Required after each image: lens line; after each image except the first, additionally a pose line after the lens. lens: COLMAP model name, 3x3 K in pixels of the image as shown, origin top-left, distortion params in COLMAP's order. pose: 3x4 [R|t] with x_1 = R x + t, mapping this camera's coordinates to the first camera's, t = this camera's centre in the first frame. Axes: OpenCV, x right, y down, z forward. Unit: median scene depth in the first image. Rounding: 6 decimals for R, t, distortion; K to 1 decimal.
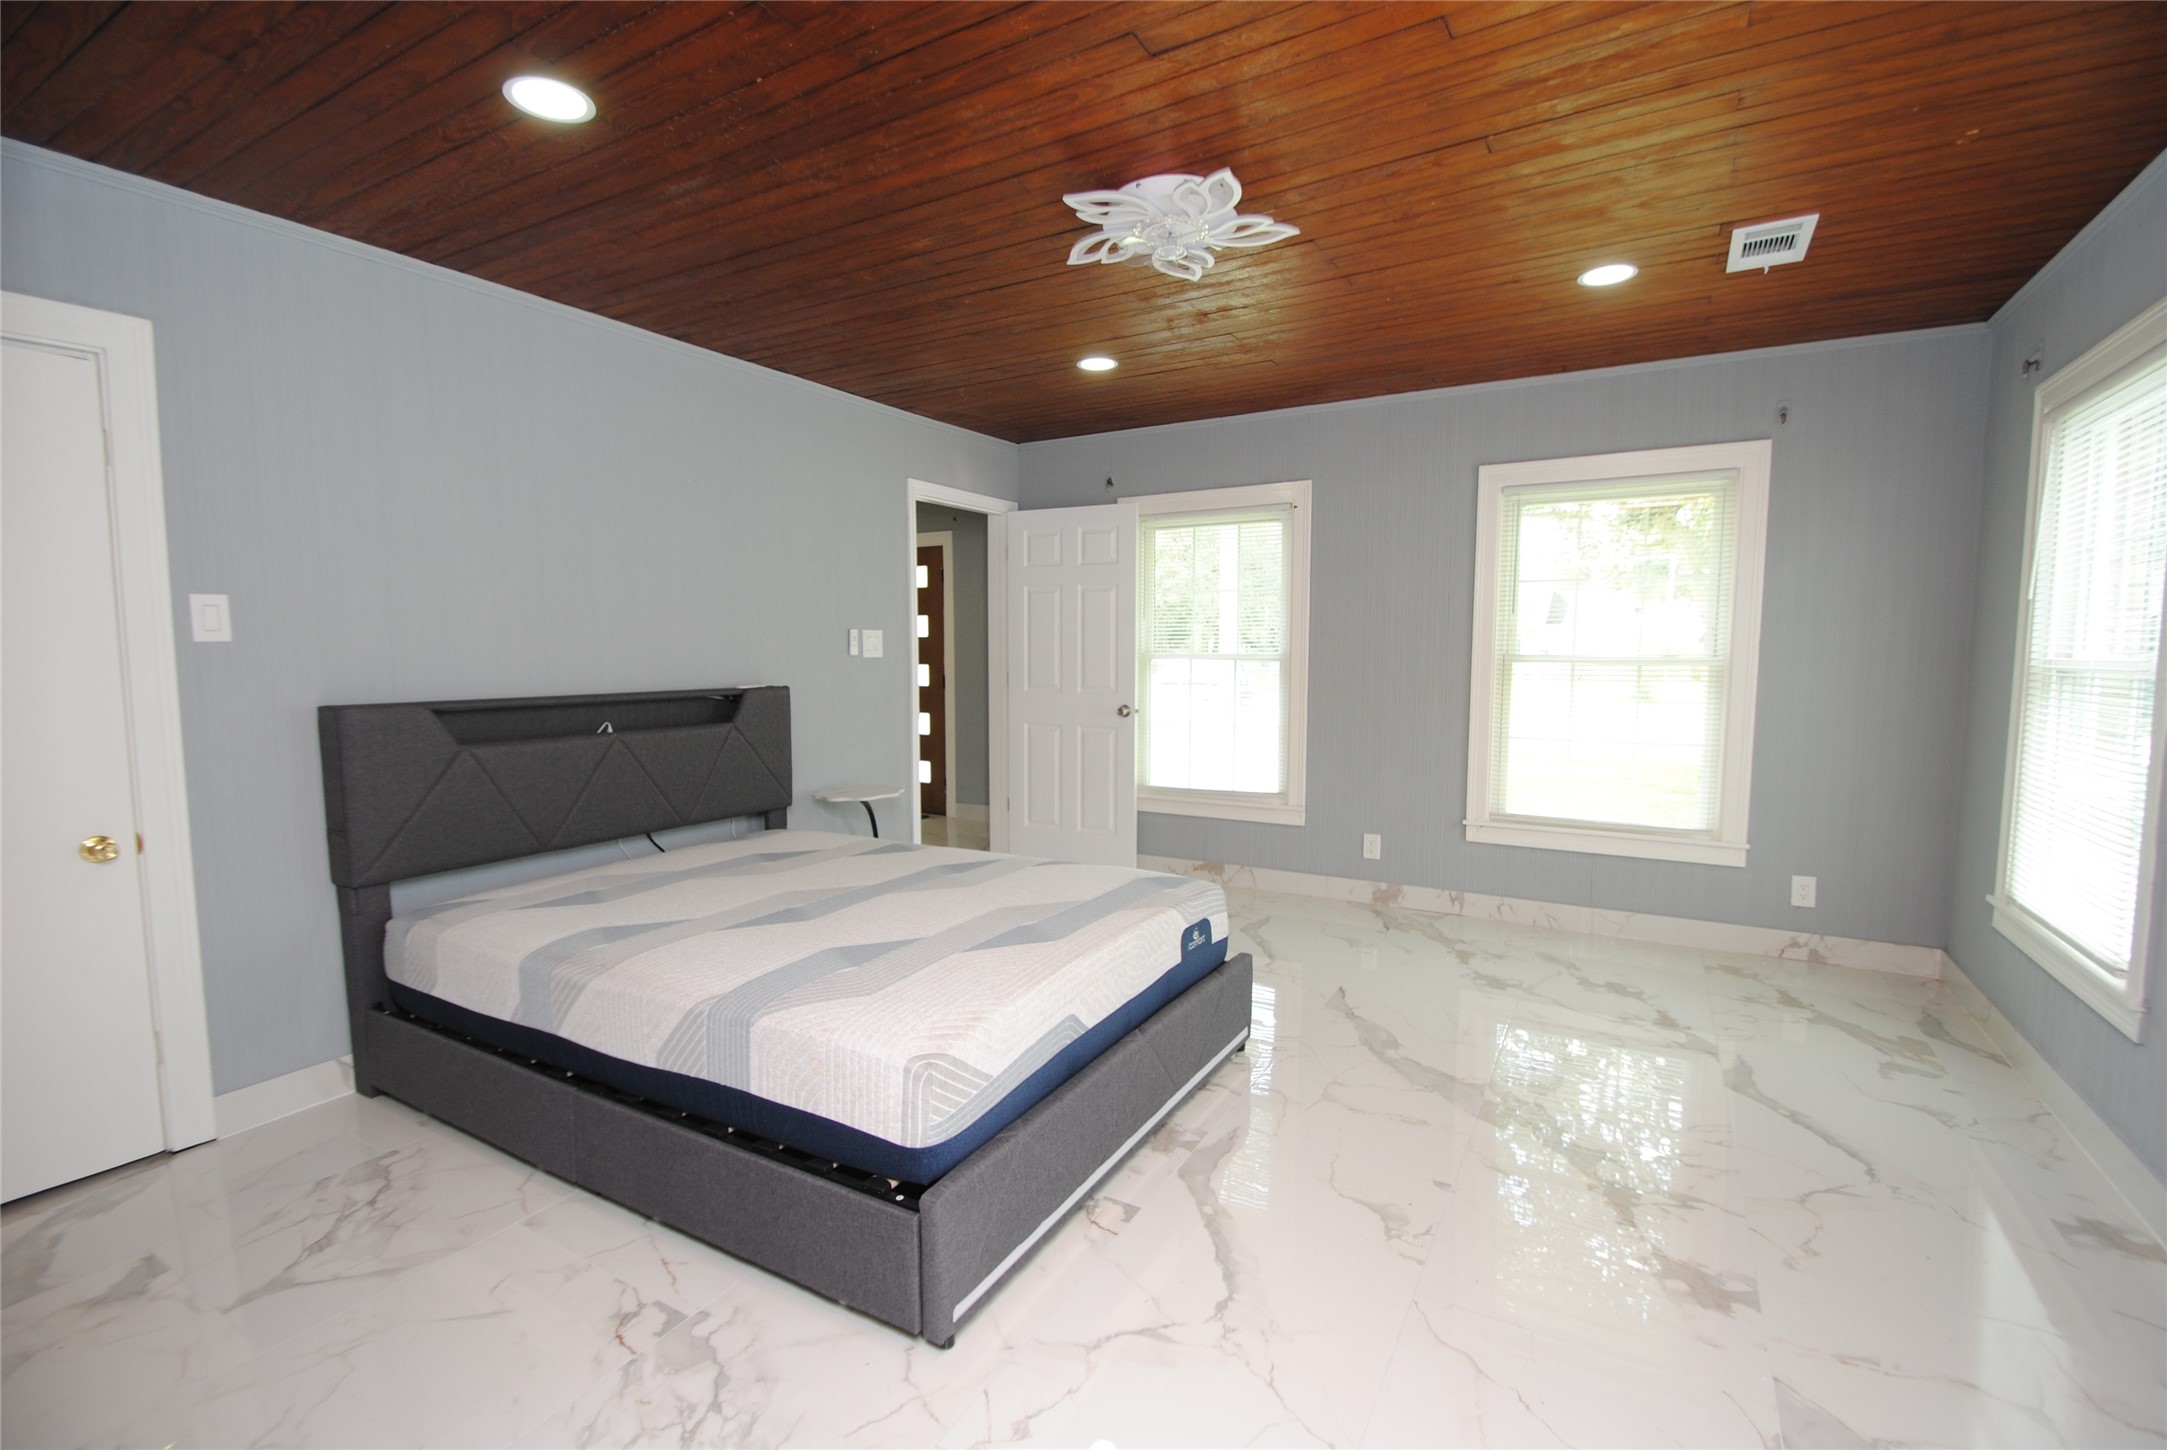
lens RADIAL K [[952.5, 0, 1077.7], [0, 952.5, 718.9], [0, 0, 1]] dist [0.008100, -0.012071]
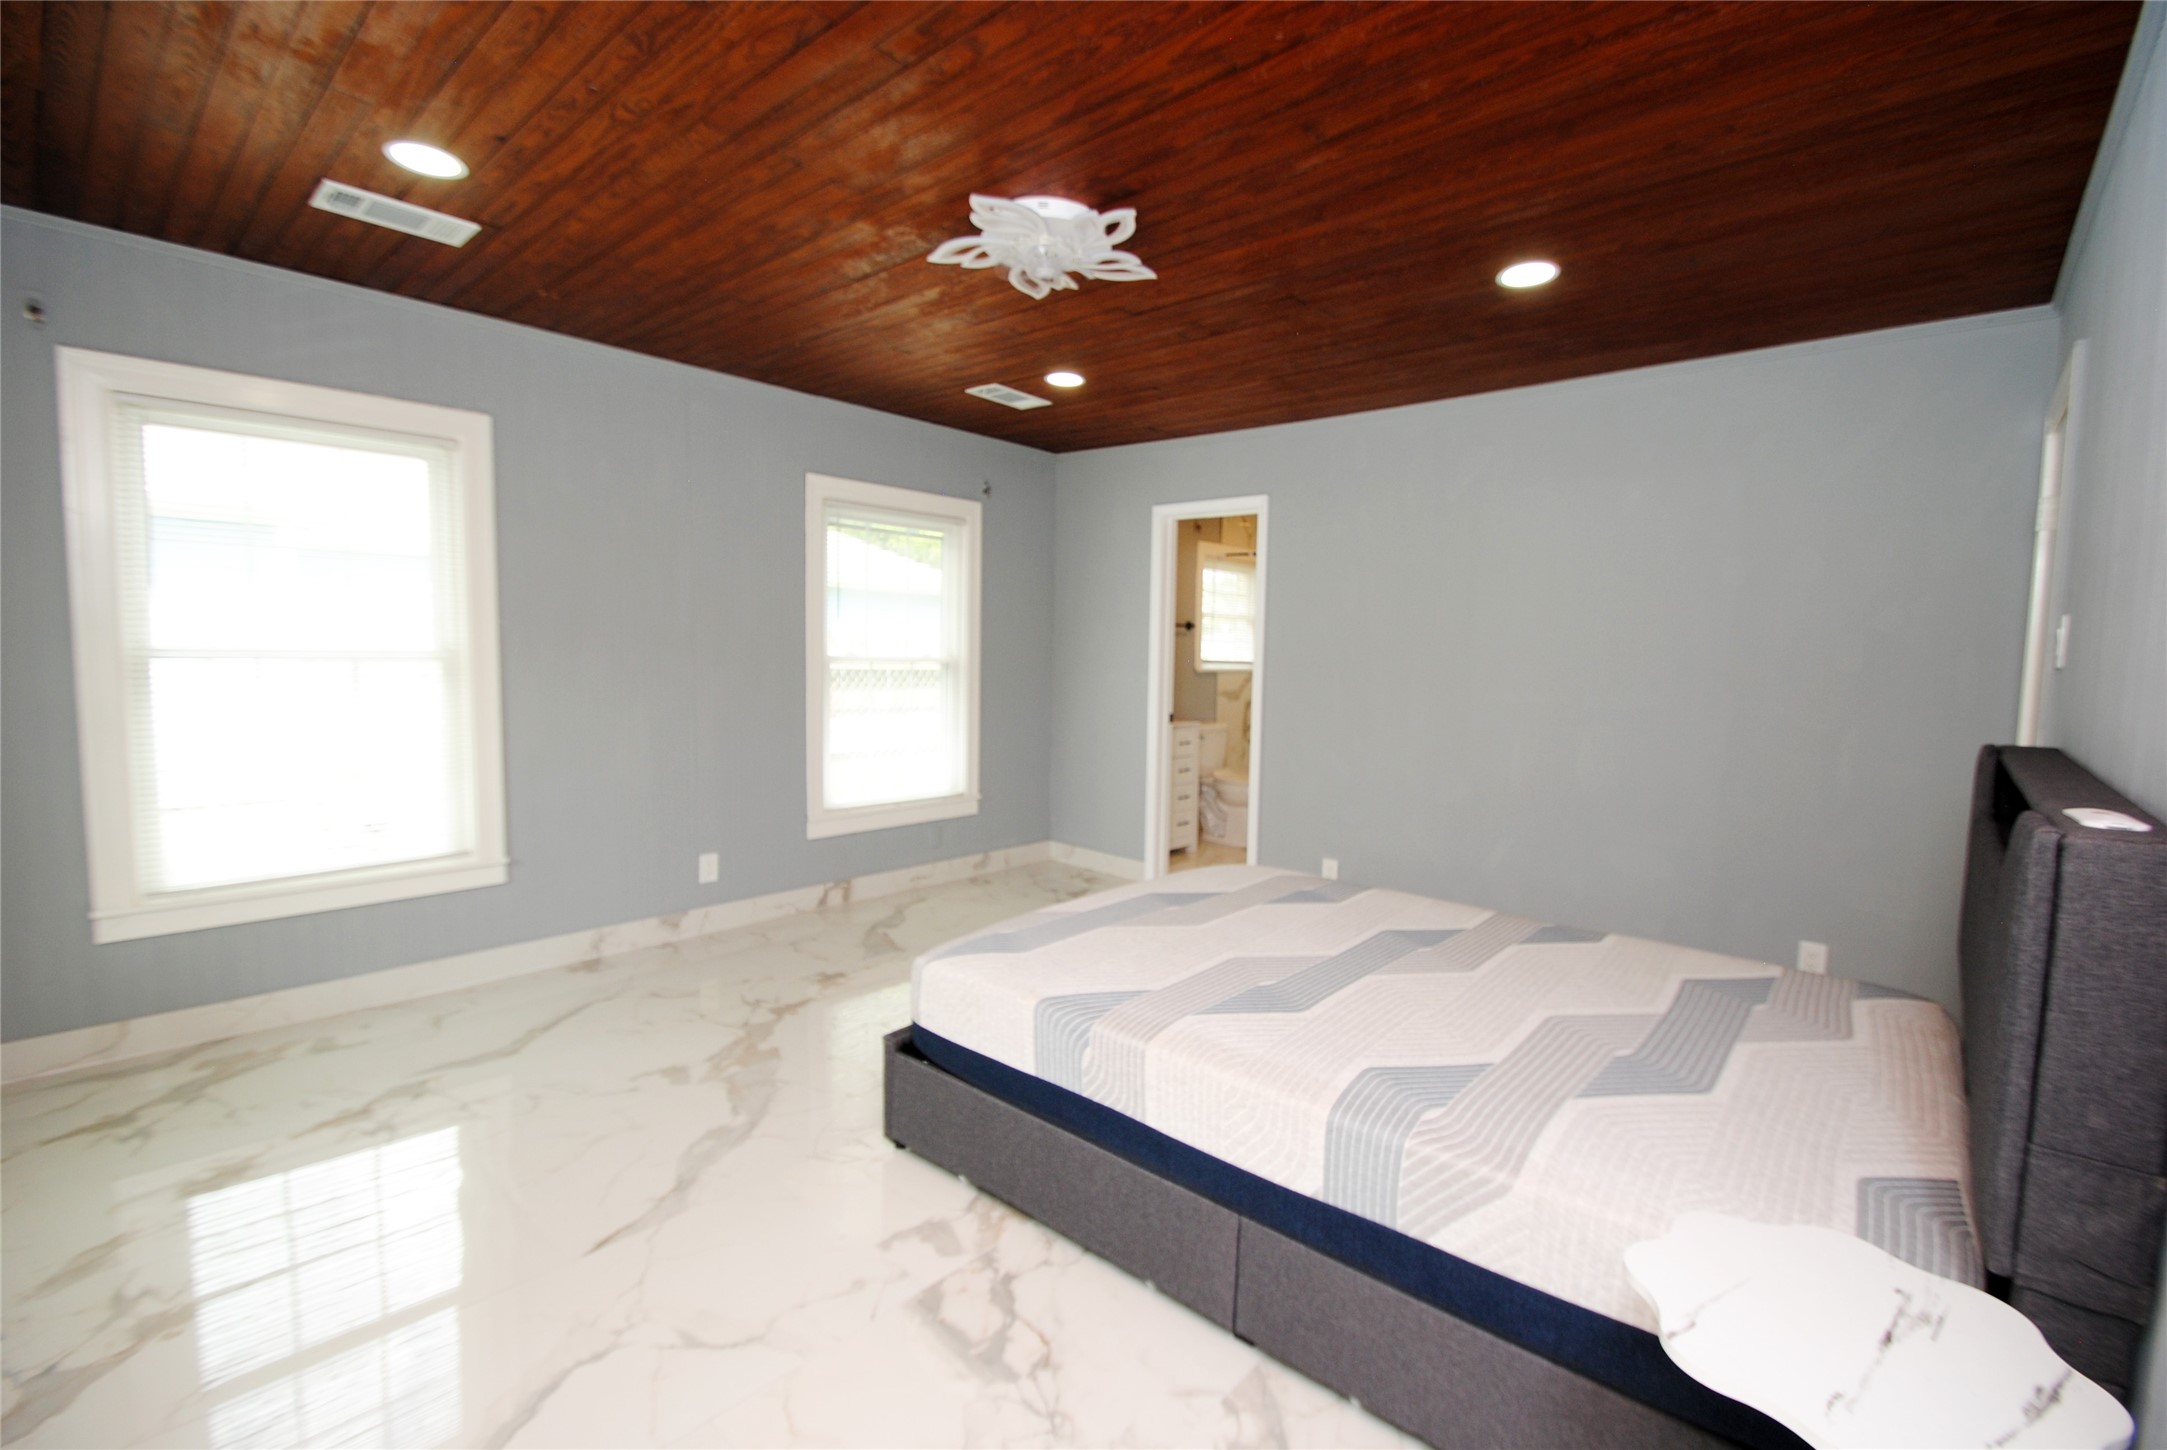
lens RADIAL K [[952.5, 0, 1079.4], [0, 952.5, 720.7], [0, 0, 1]] dist [0.008100, -0.012071]
pose [[-0.980864, -0.030590, 0.192277, -0.133744], [-0.001888, 0.989028, 0.147715, -0.141660], [-0.194686, 0.144525, -0.970160, 1.811039]]
